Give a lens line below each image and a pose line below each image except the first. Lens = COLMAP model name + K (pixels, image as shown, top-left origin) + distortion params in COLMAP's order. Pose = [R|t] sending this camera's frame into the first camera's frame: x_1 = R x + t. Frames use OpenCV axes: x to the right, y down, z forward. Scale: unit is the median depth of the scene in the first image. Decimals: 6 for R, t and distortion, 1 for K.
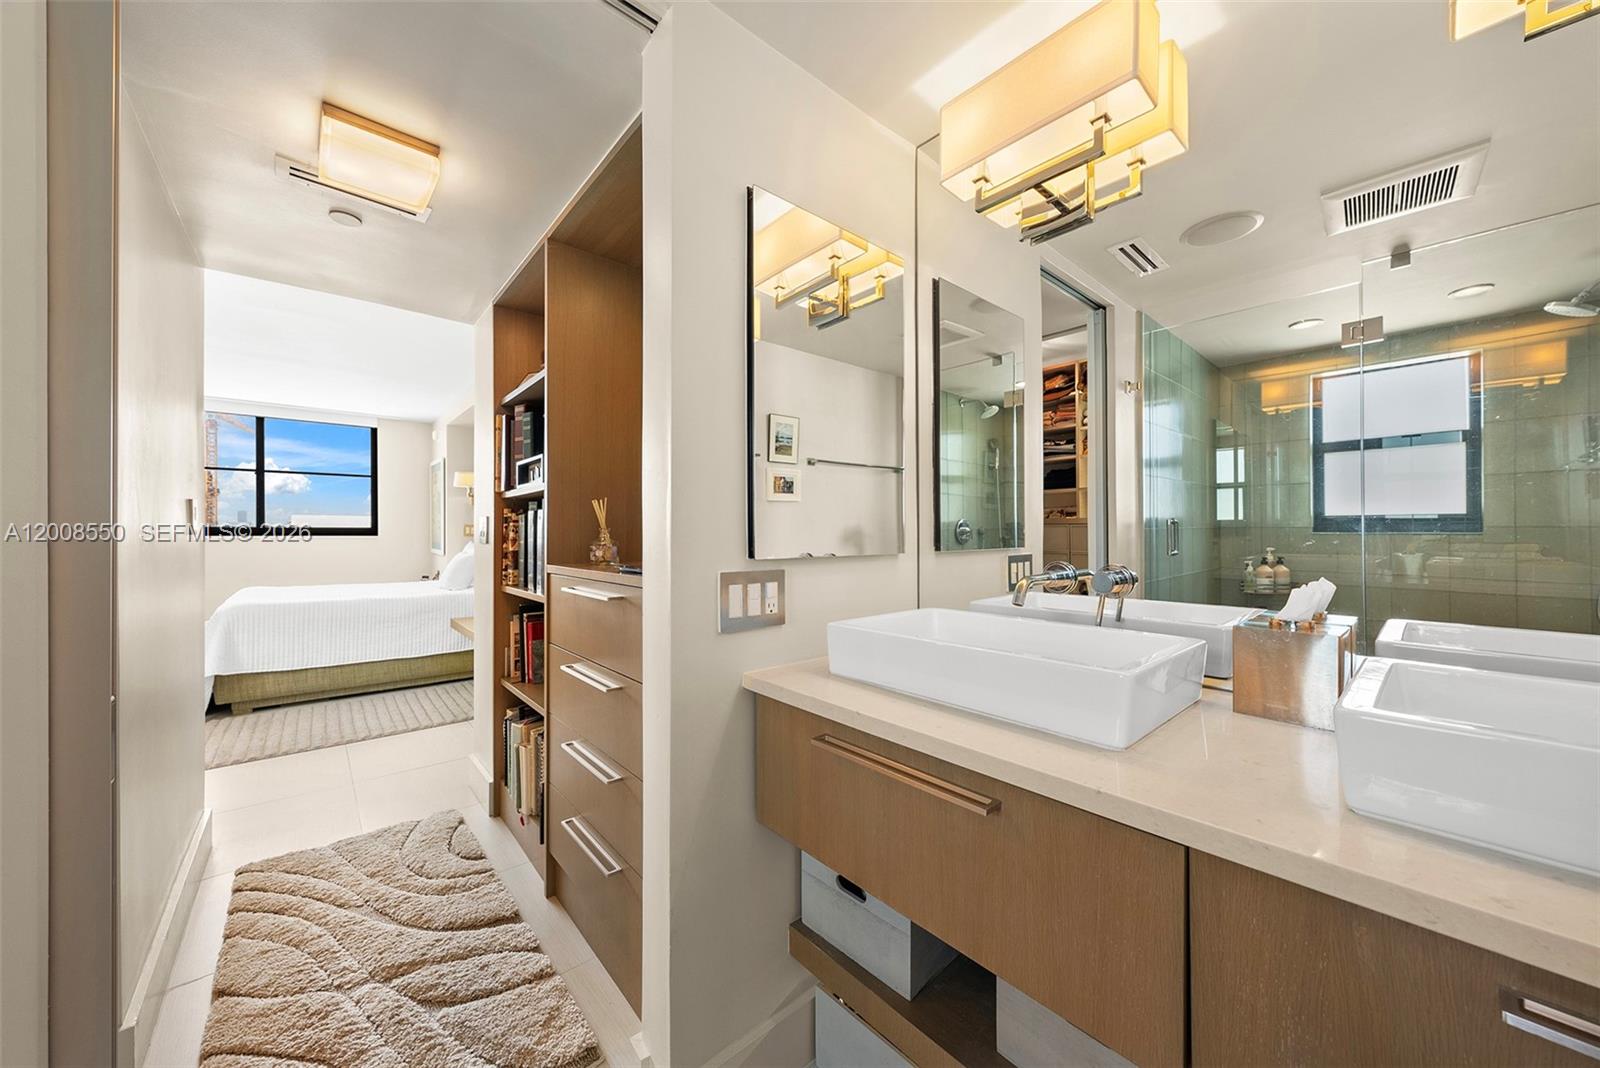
lens RADIAL K [[576.5, 0, 813.6], [0, 576.5, 537.2], [0, 0, 1]] dist [0.004158, -0.000948]
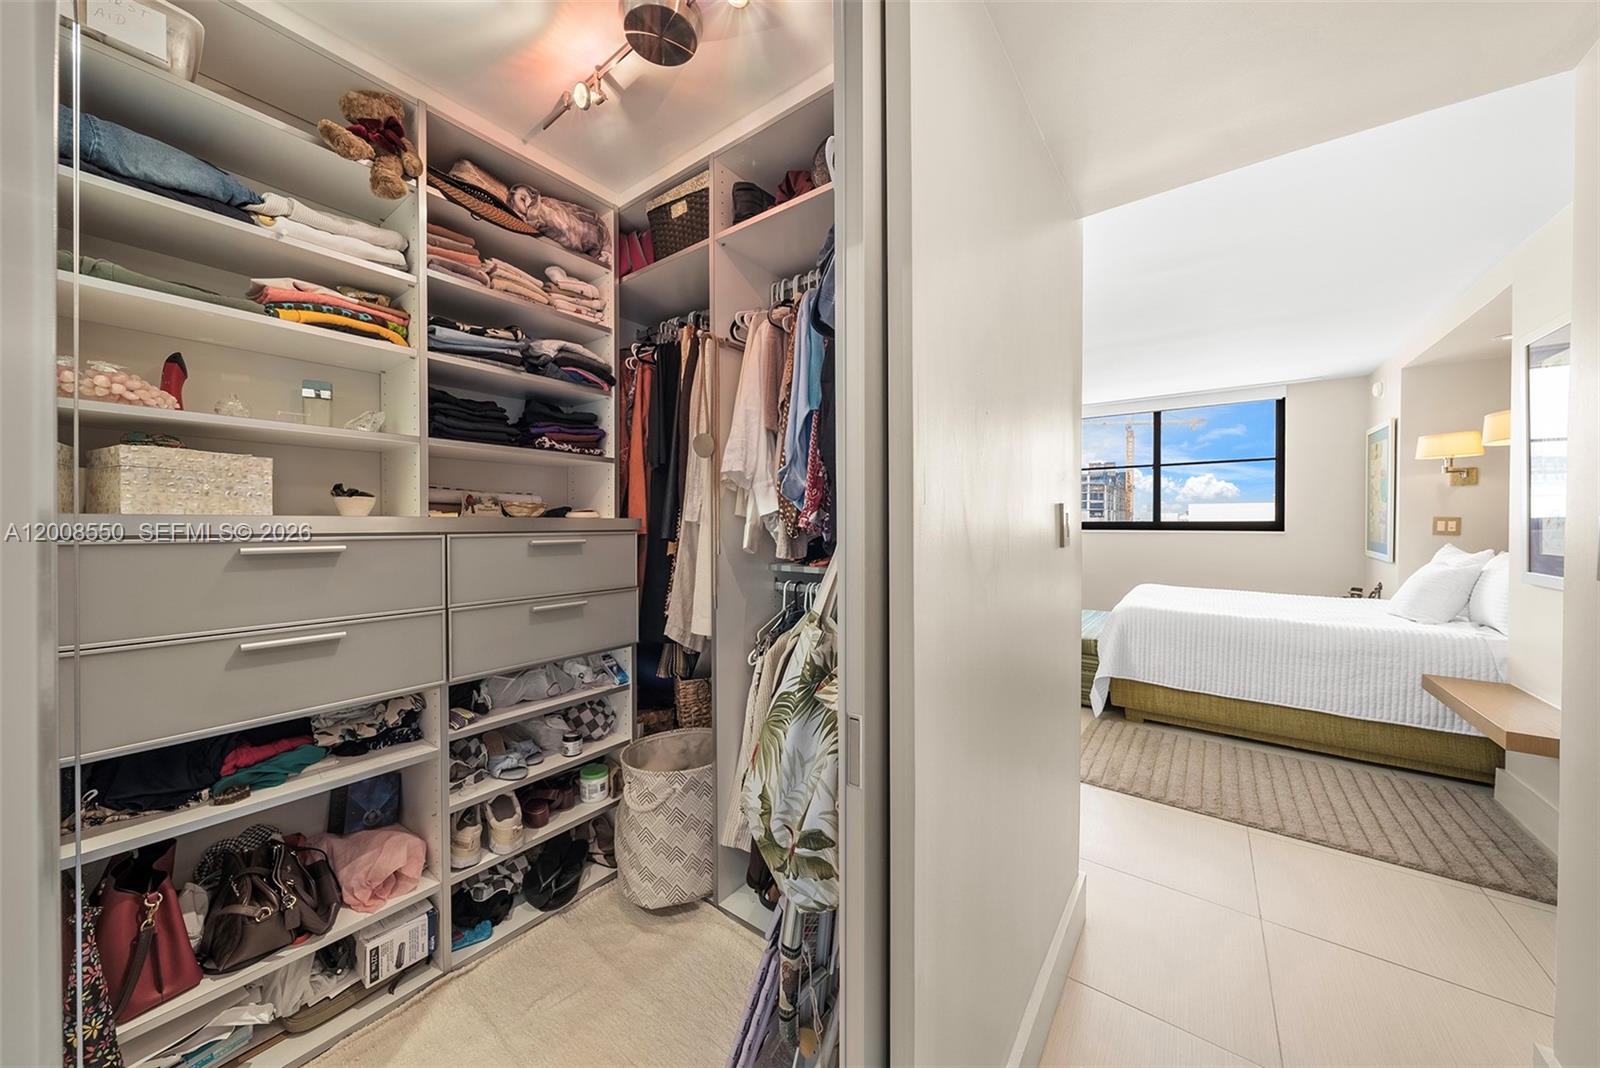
lens RADIAL K [[555.2, 0, 767.9], [0, 555.2, 523.6], [0, 0, 1]] dist [0.000943, 0.000197]
pose [[0.184915, 0.002194, -0.982752, -0.129492], [-0.004458, 0.999989, 0.001394, -0.012236], [0.982744, 0.004124, 0.184923, 0.152227]]
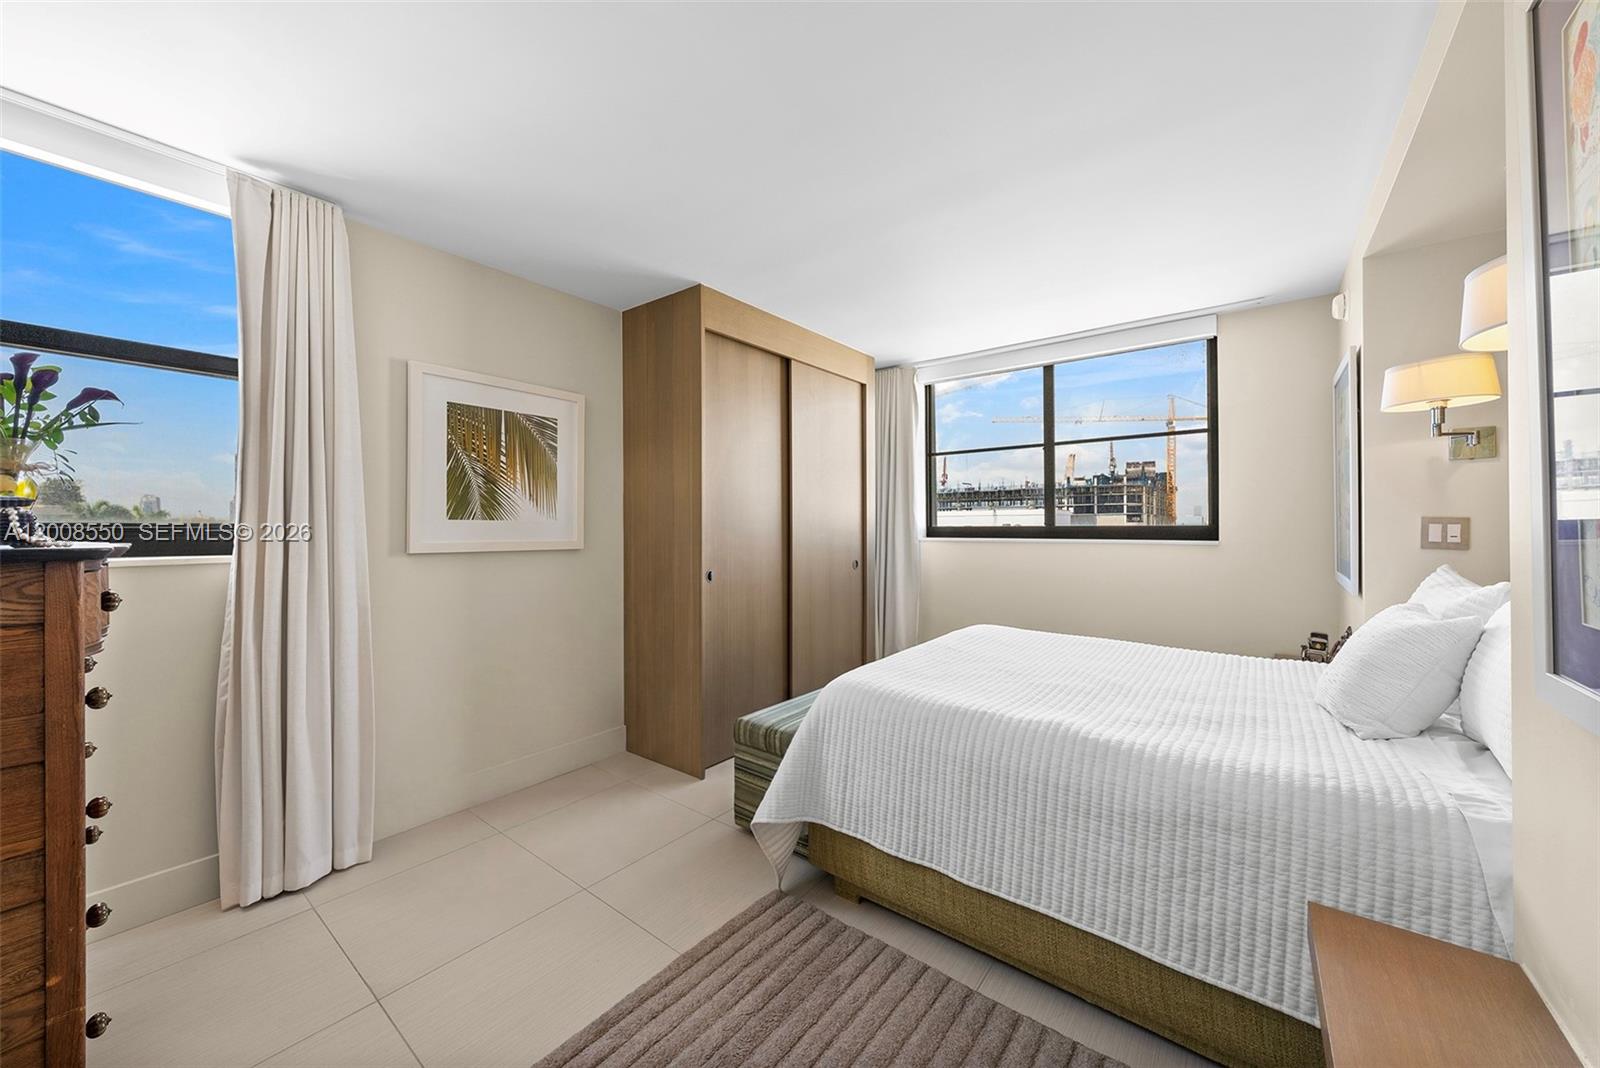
lens RADIAL K [[576.5, 0, 801.2], [0, 576.5, 520.9], [0, 0, 1]] dist [0.004158, -0.000948]
pose [[0.167022, -0.012155, -0.985878, -0.313809], [-0.003055, 0.999913, -0.012846, -0.013727], [0.985948, 0.005158, 0.166970, 0.561735]]
